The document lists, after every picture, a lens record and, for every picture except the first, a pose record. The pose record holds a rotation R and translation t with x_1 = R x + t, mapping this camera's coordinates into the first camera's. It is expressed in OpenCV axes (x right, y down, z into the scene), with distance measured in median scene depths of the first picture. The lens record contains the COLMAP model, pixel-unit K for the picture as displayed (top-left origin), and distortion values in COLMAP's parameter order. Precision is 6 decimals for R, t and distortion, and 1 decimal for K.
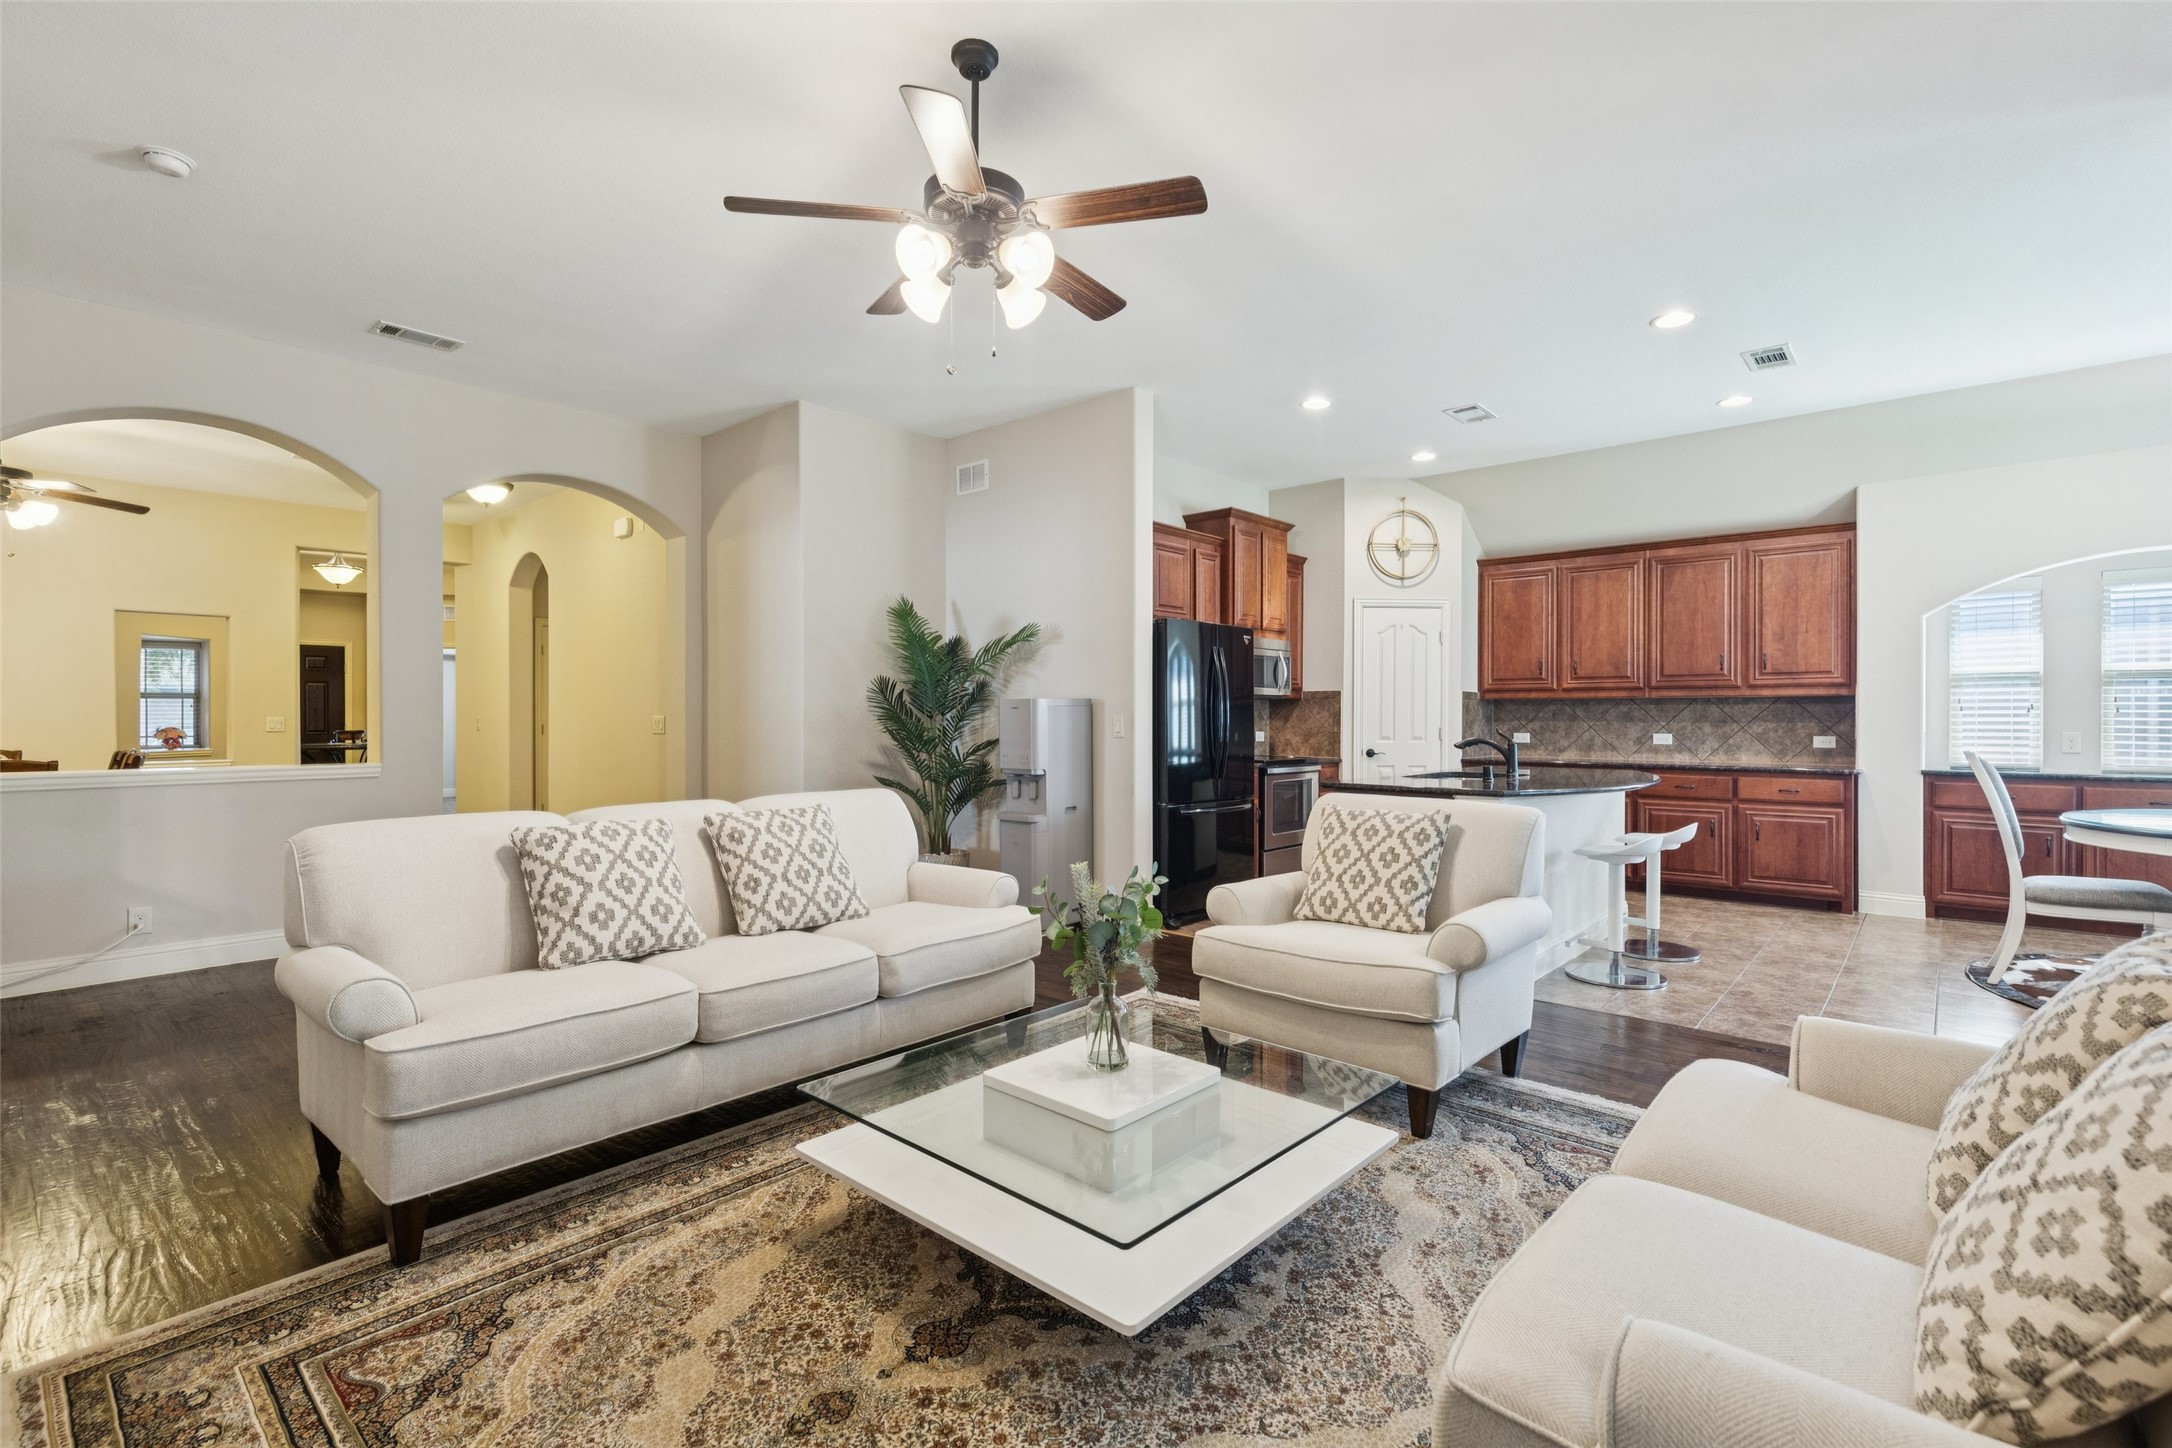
lens RADIAL K [[989.5, 0, 1092.7], [0, 989.5, 717.9], [0, 0, 1]] dist [0.019191, -0.004629]
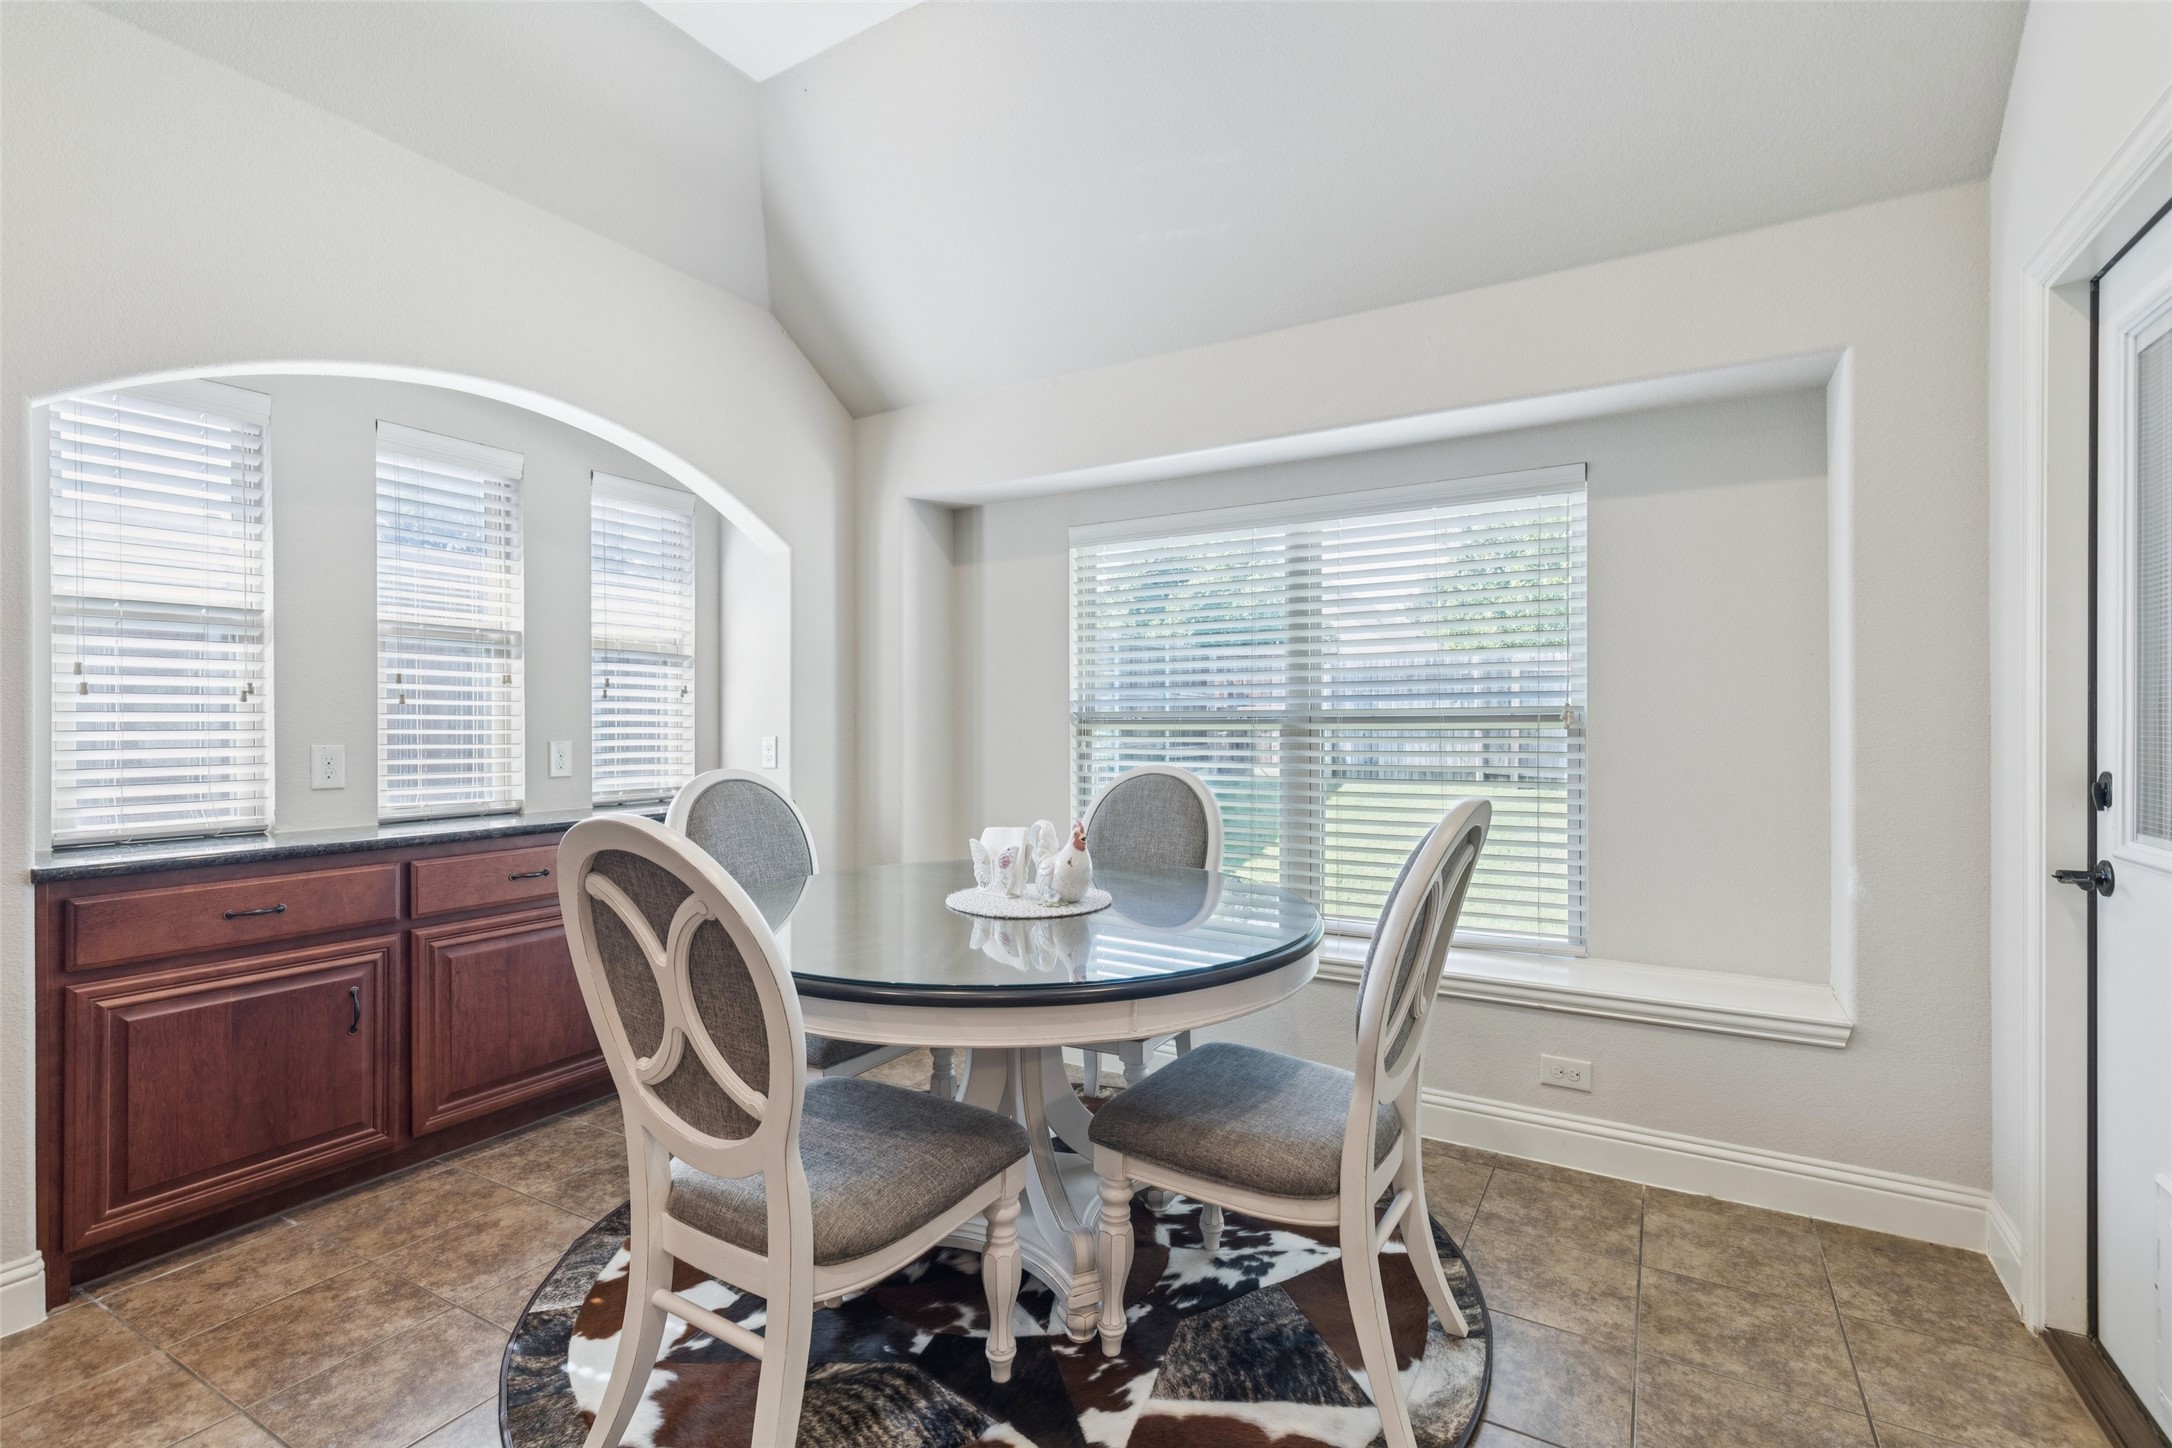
lens RADIAL K [[990.0, 0, 1087.9], [0, 990.0, 714.6], [0, 0, 1]] dist [-0.000382, -0.000216]
pose [[-0.188026, 0.006777, 0.982141, 0.396150], [0.002530, 0.999976, -0.006416, 0.003755], [-0.982161, 0.001278, -0.188038, 0.641789]]
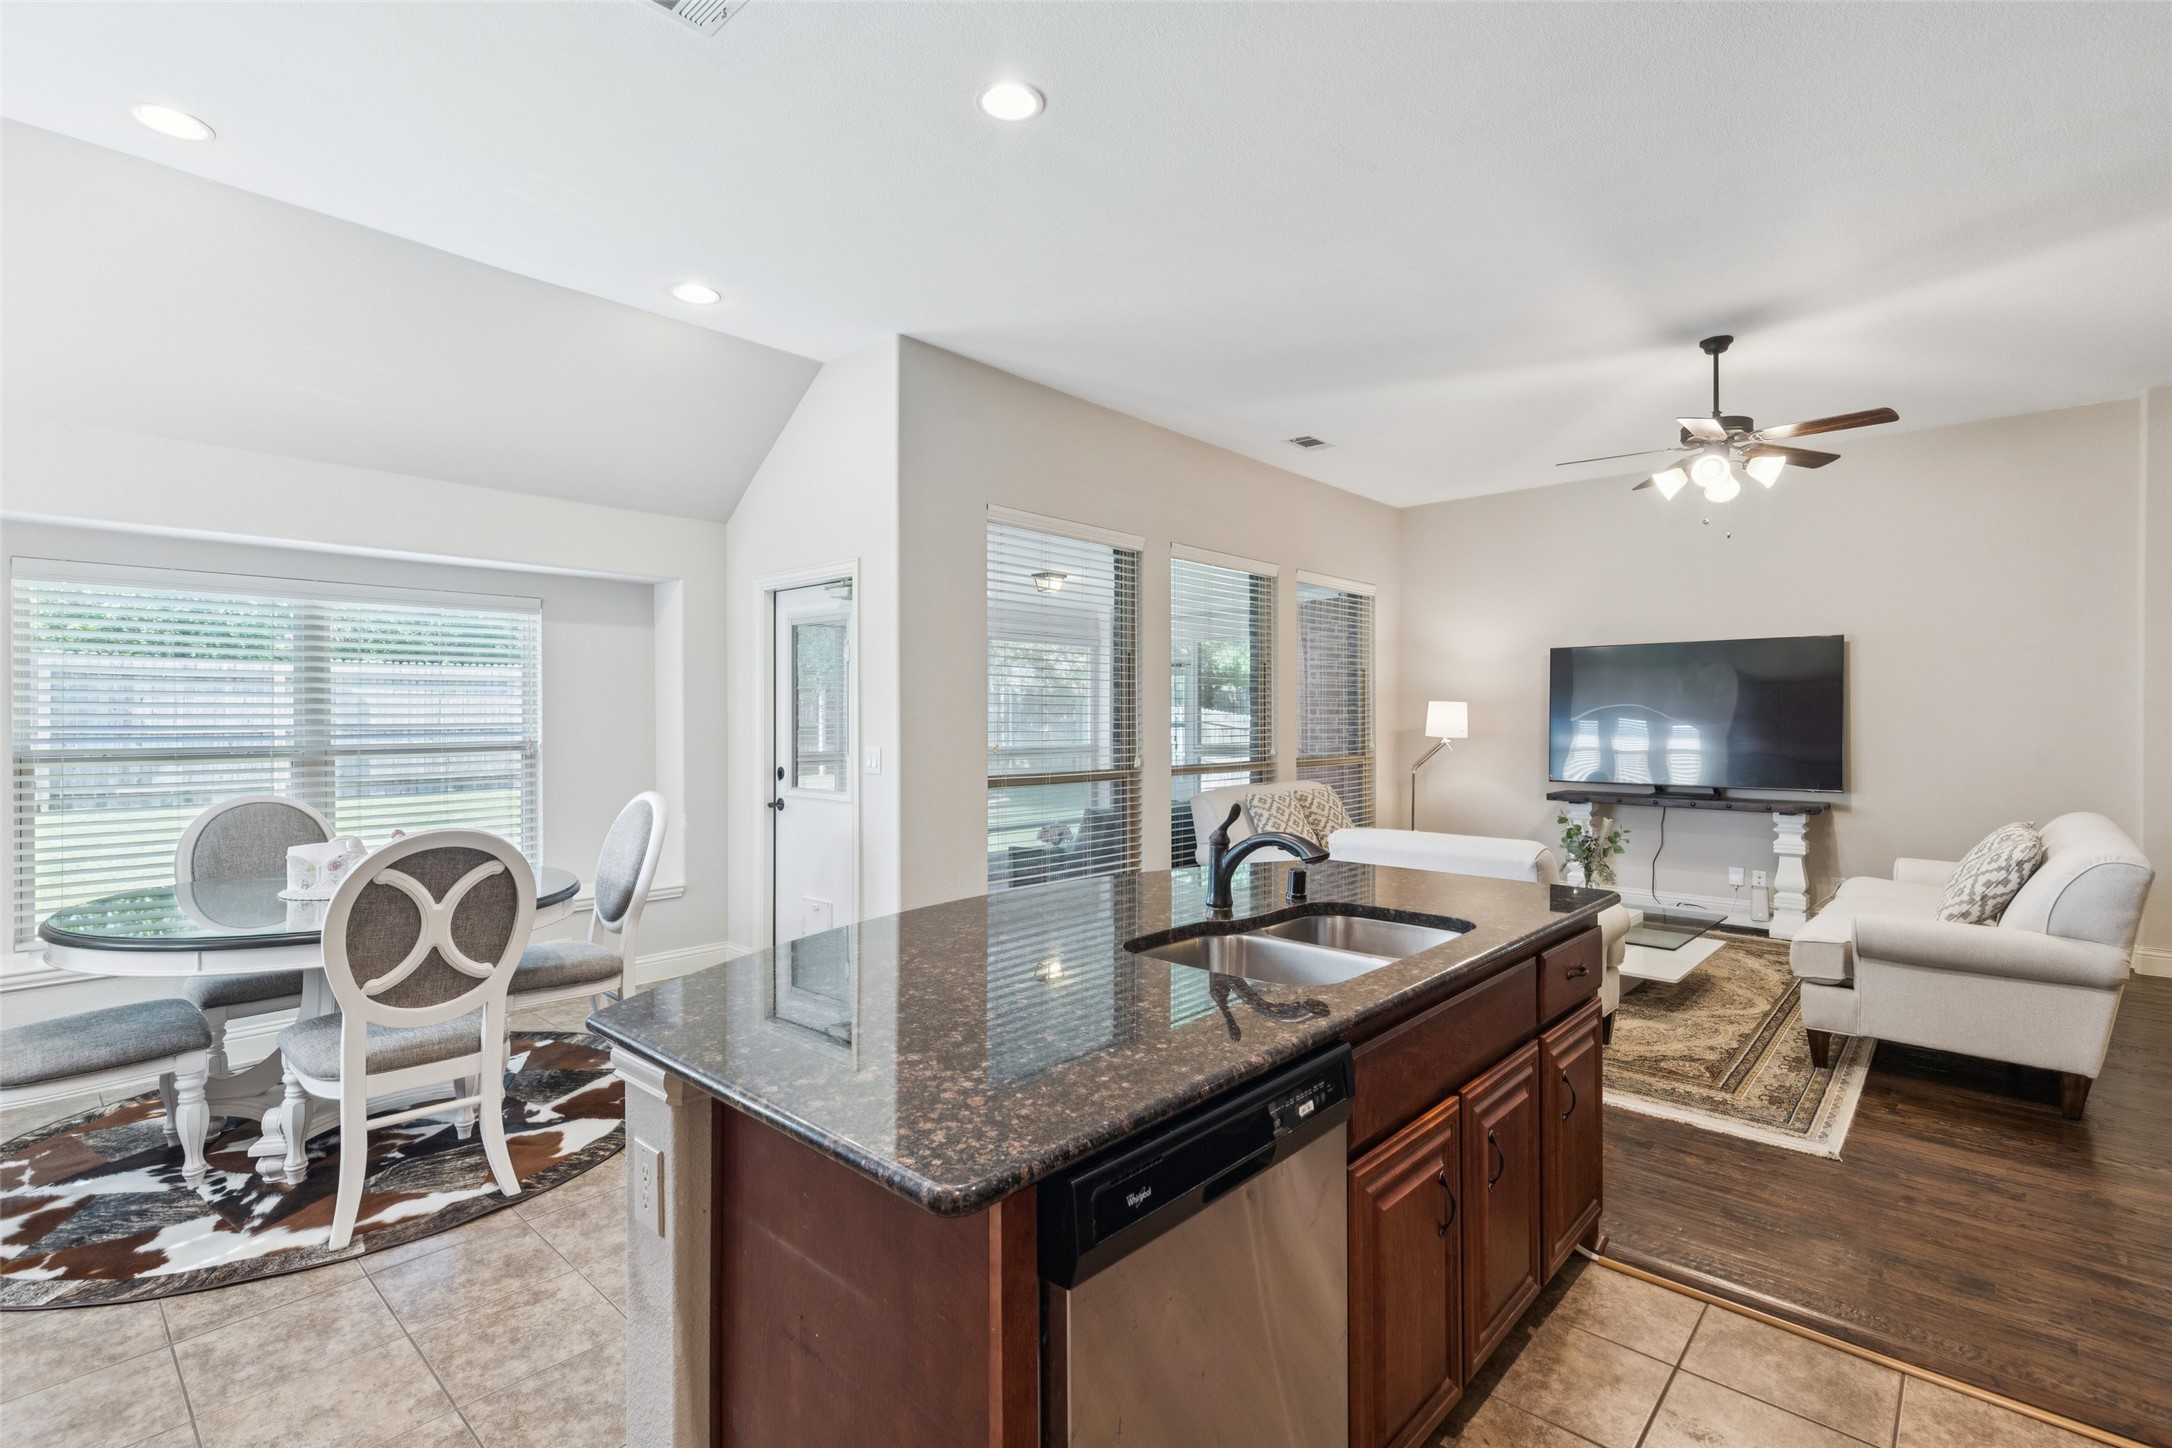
lens RADIAL K [[990.0, 0, 1087.9], [0, 990.0, 714.6], [0, 0, 1]] dist [-0.000382, -0.000216]
pose [[-0.999636, -0.000239, 0.026978, 0.351432], [-0.000213, 1.000000, 0.000970, -0.023097], [-0.026979, 0.000964, -0.999636, 1.081008]]
